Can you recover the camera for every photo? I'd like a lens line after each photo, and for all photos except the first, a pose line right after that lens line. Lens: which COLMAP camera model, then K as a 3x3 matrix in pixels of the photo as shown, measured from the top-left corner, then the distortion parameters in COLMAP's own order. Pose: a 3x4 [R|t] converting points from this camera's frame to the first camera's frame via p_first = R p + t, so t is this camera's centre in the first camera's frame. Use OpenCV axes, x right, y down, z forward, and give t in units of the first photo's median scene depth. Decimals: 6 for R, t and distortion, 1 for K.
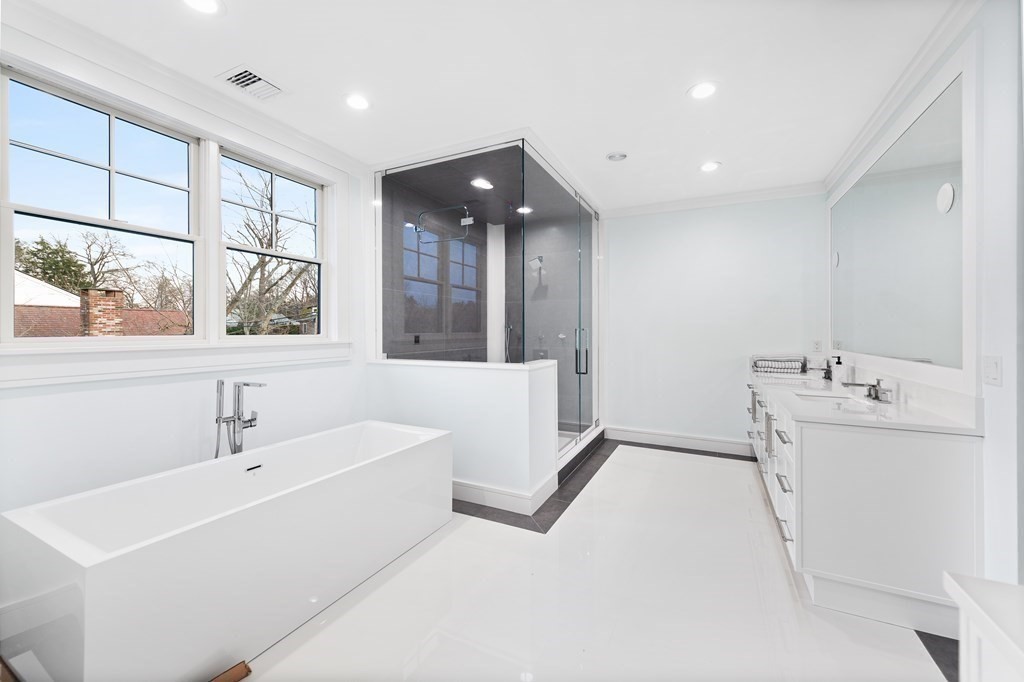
lens RADIAL K [[402.4, 0, 508.6], [0, 402.4, 345.3], [0, 0, 1]] dist [0.012655, -0.005448]
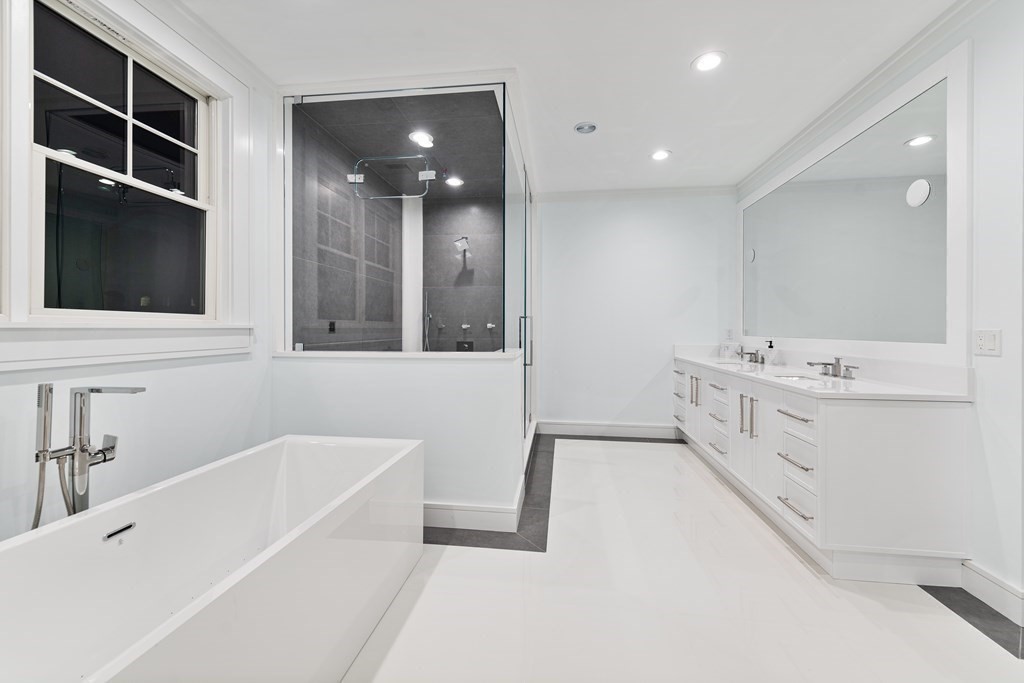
lens RADIAL K [[407.0, 0, 512.0], [0, 407.0, 341.5], [0, 0, 1]] dist [0.002091, 0.000202]
pose [[0.942542, -0.007345, 0.334008, -0.212684], [0.008590, 0.999961, -0.002250, 0.024493], [-0.333978, 0.004990, 0.942568, 0.182753]]
